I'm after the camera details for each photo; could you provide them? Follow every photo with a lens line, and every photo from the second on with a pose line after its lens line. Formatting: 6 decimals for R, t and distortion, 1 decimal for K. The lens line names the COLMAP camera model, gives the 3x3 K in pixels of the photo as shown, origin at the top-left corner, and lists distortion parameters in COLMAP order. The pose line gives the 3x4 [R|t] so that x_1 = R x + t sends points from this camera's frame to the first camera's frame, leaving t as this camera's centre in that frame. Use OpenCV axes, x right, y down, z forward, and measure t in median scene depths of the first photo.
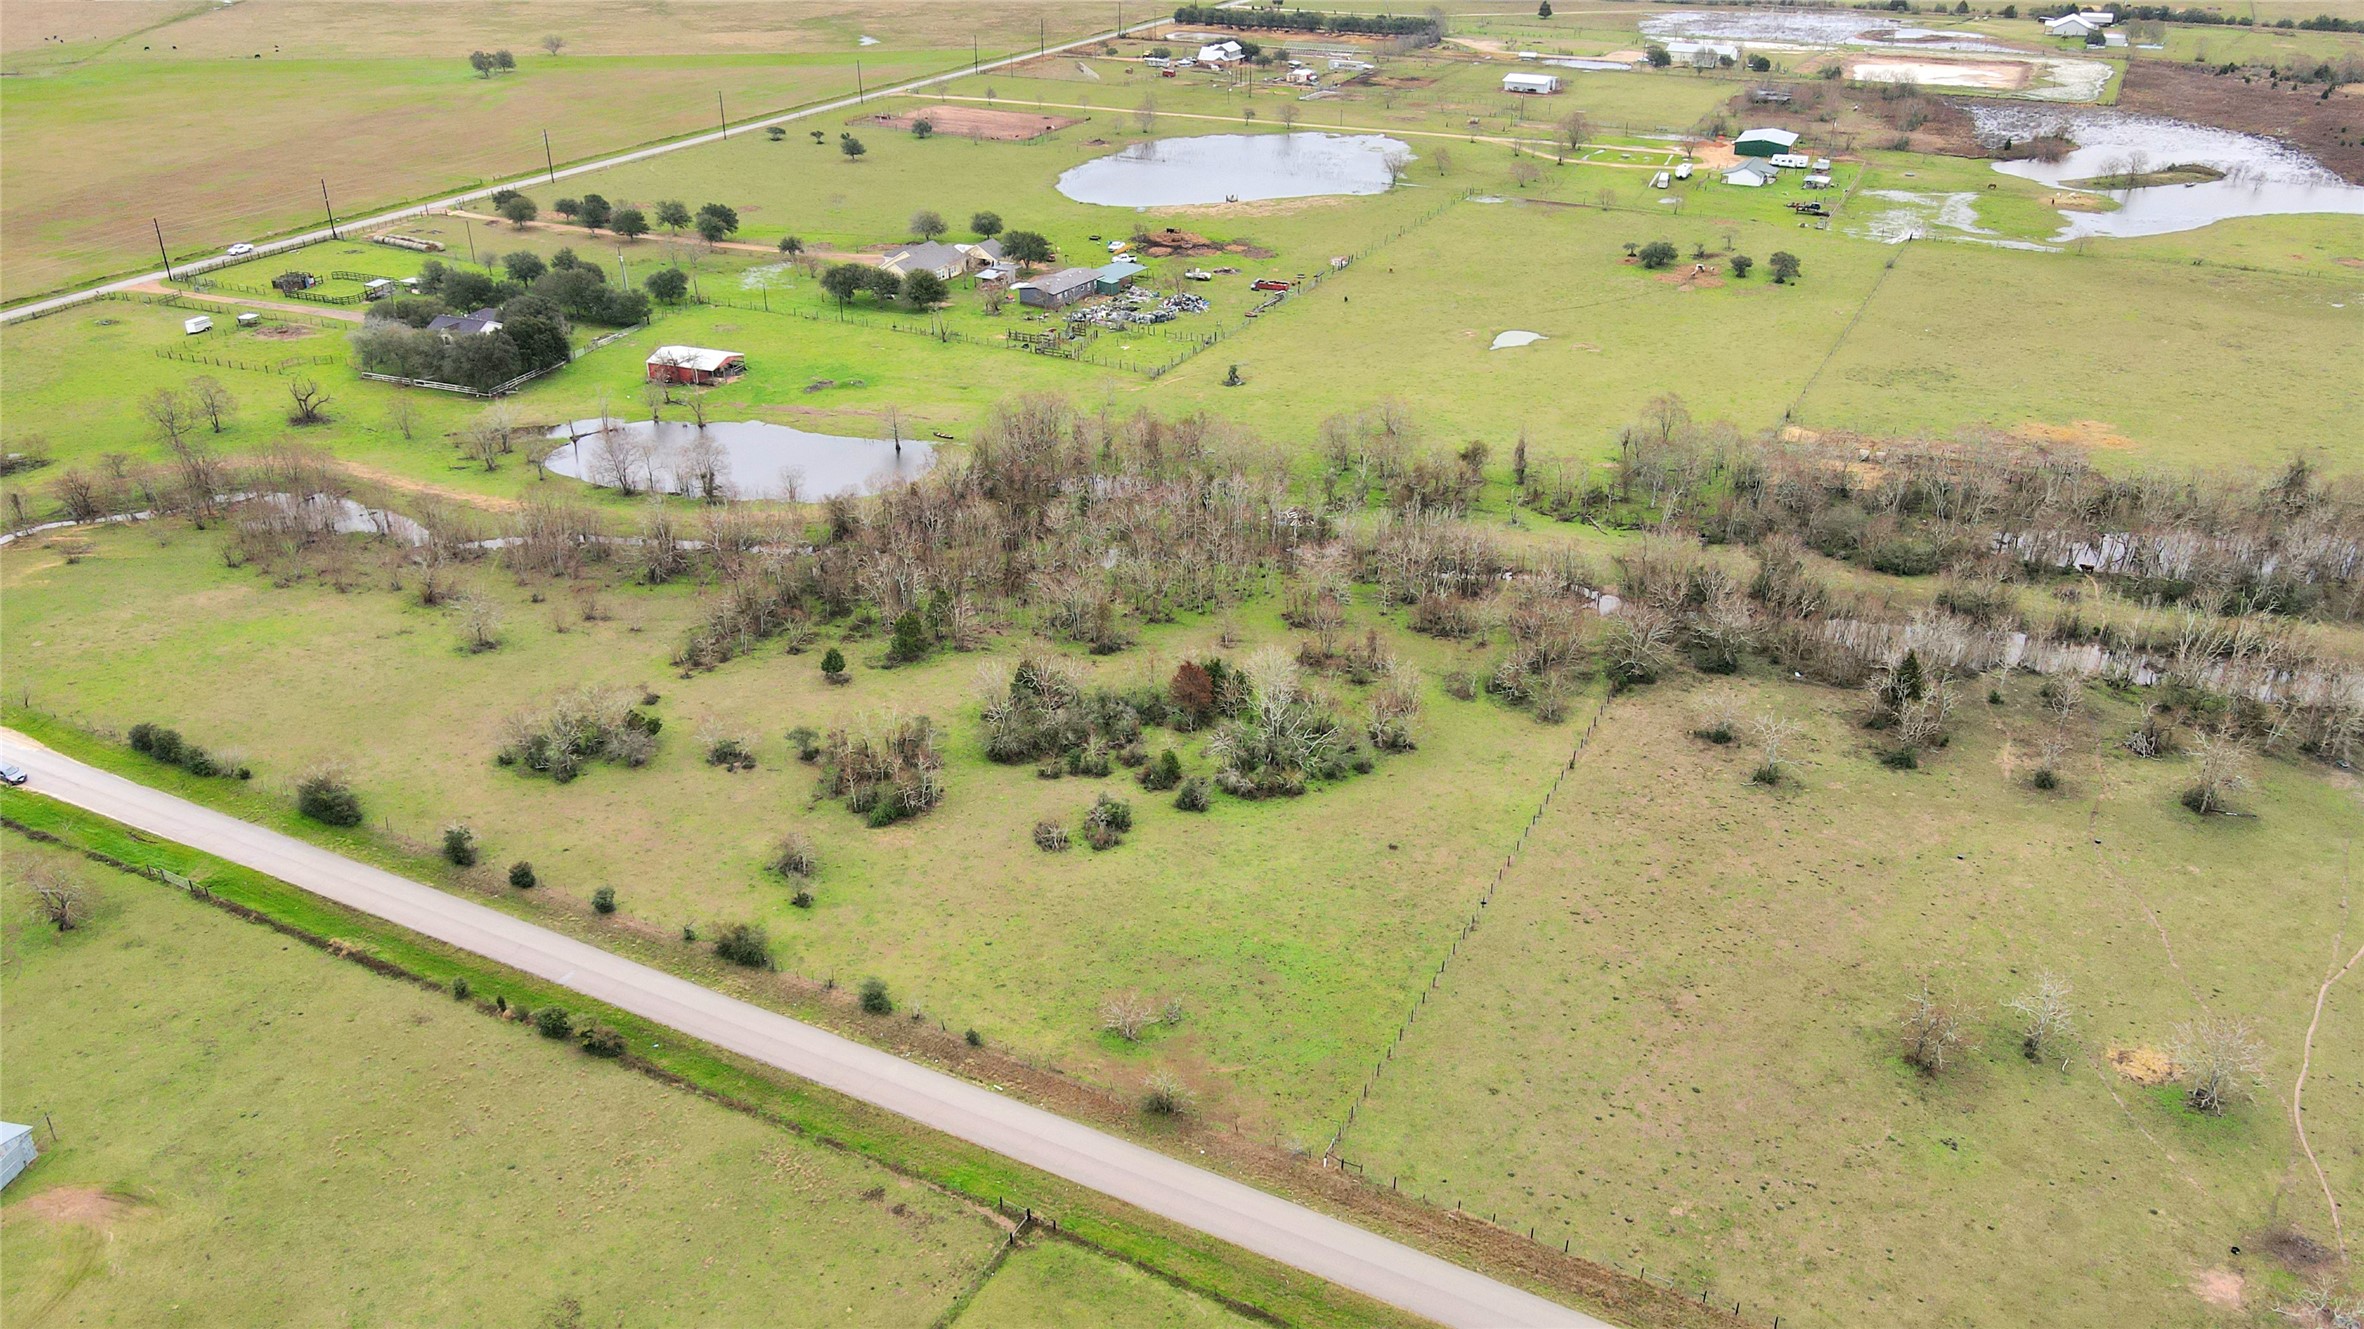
lens RADIAL K [[1747.2, 0, 1172.6], [0, 1747.2, 680.6], [0, 0, 1]] dist [-0.001207, 0.026483]
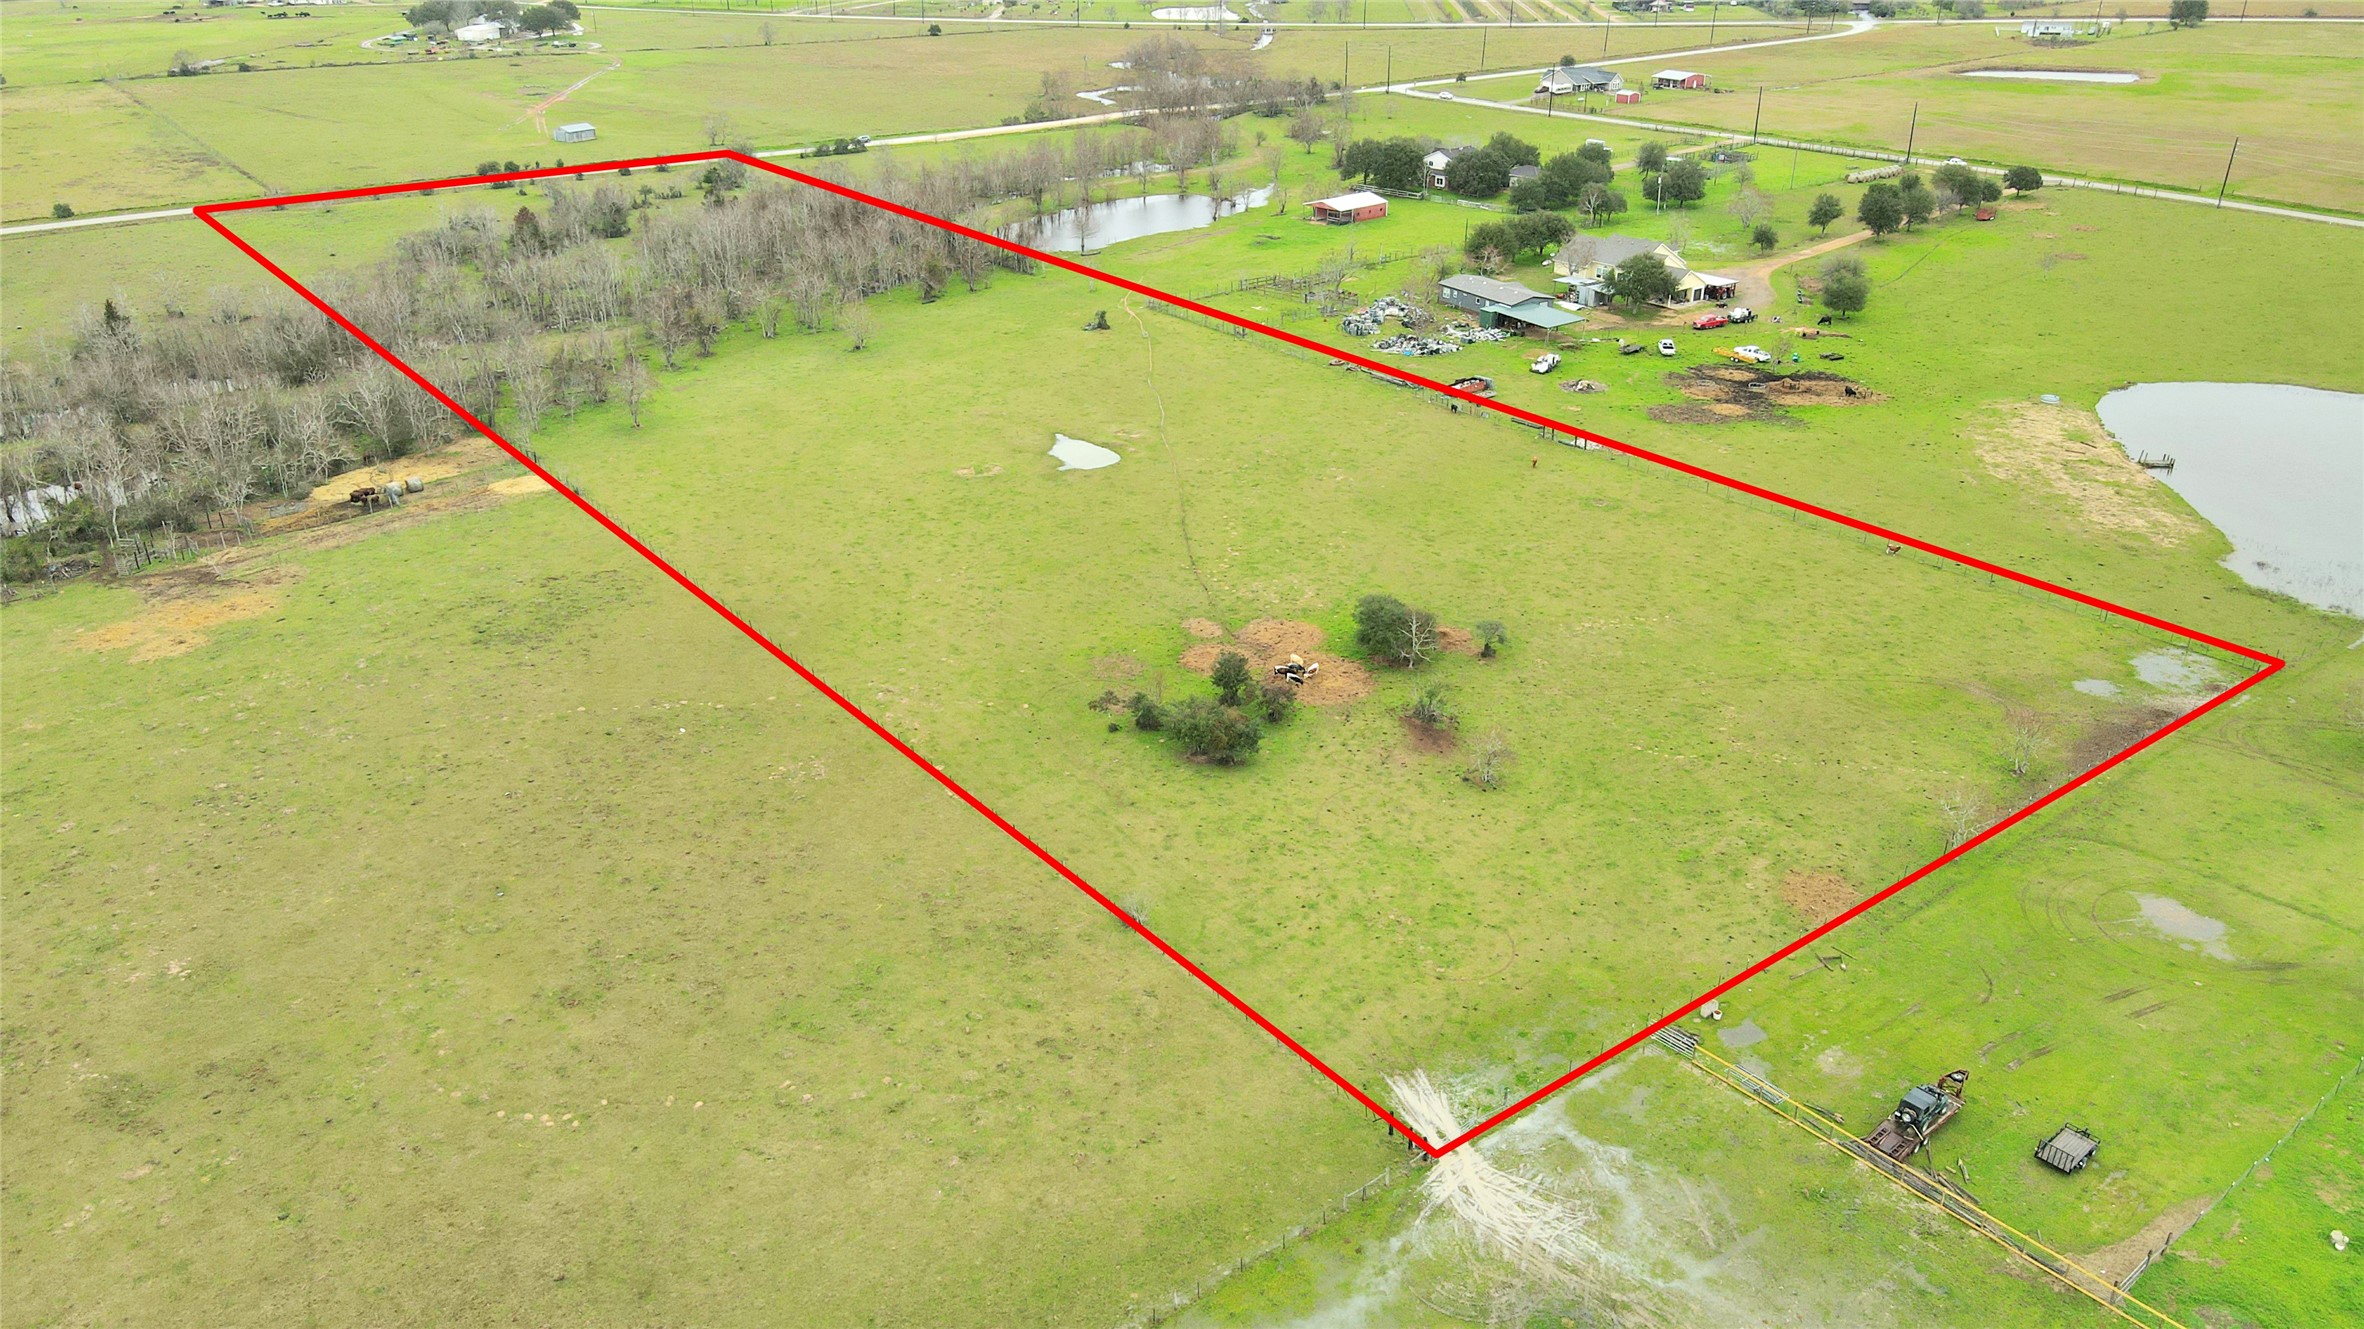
lens RADIAL K [[1747.2, 0, 1172.6], [0, 1747.2, 680.6], [0, 0, 1]] dist [-0.001207, 0.026483]
pose [[-0.425760, 0.396839, -0.813171, 1.338228], [-0.419513, 0.709694, 0.565988, -0.936912], [0.801709, 0.582111, -0.135681, 2.124075]]
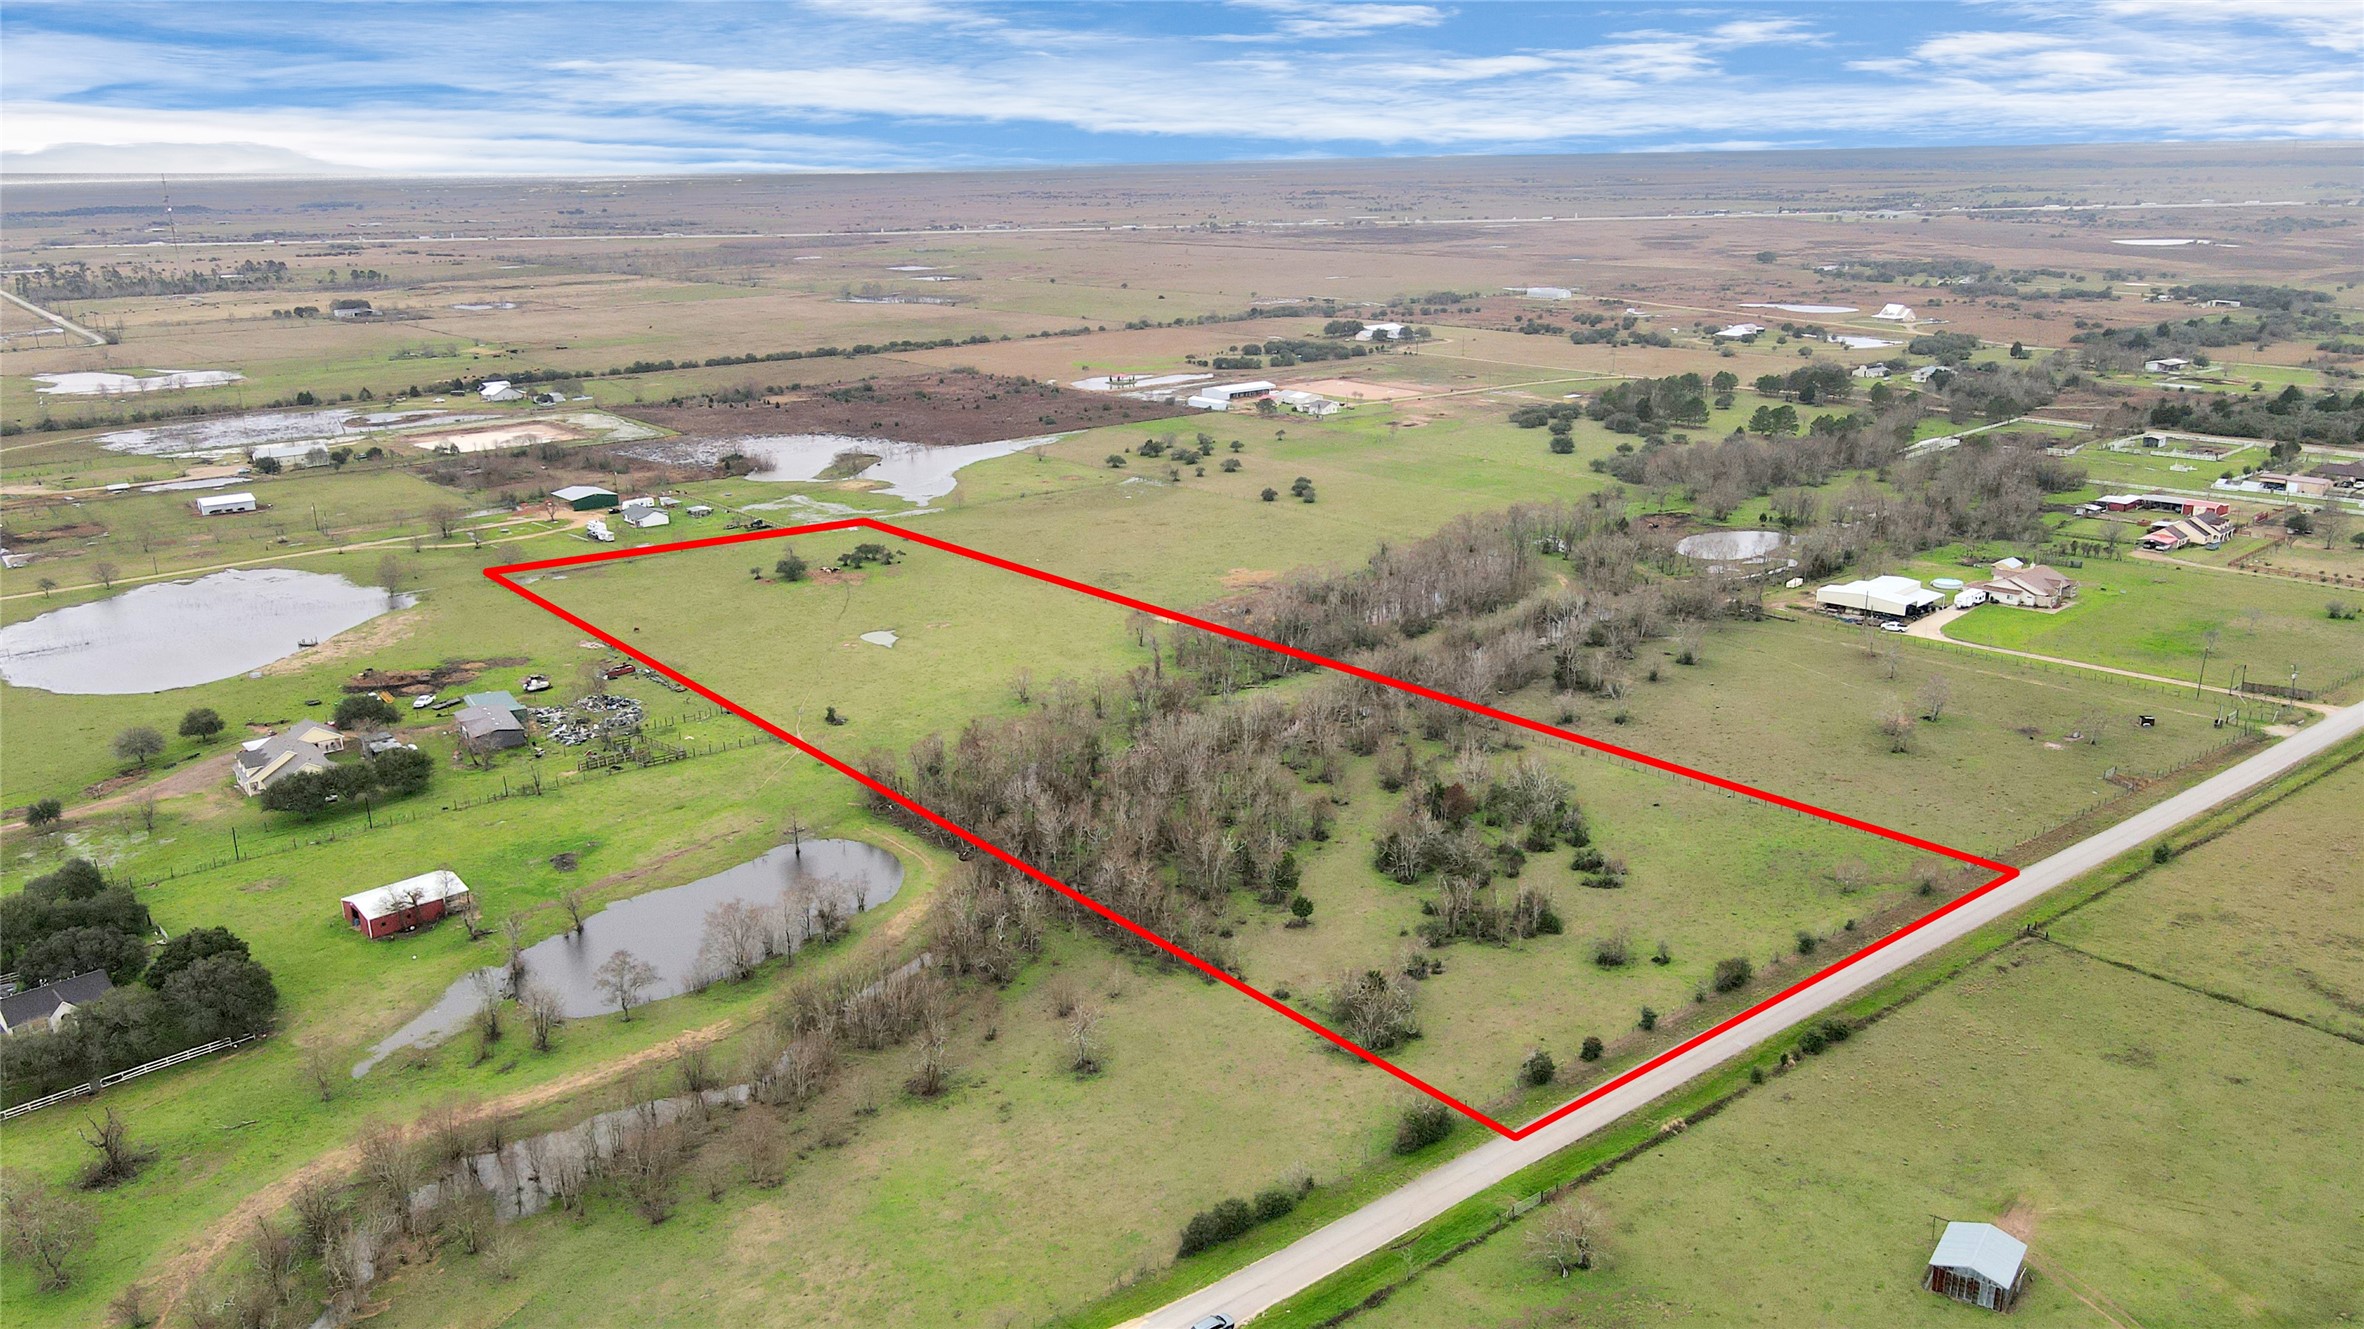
lens RADIAL K [[1747.2, 0, 1172.6], [0, 1747.2, 680.6], [0, 0, 1]] dist [-0.001207, 0.026483]
pose [[0.414660, -0.266388, 0.870112, -1.356148], [0.441225, 0.895127, 0.063777, -0.290071], [-0.795850, 0.357469, 0.488710, 0.528969]]
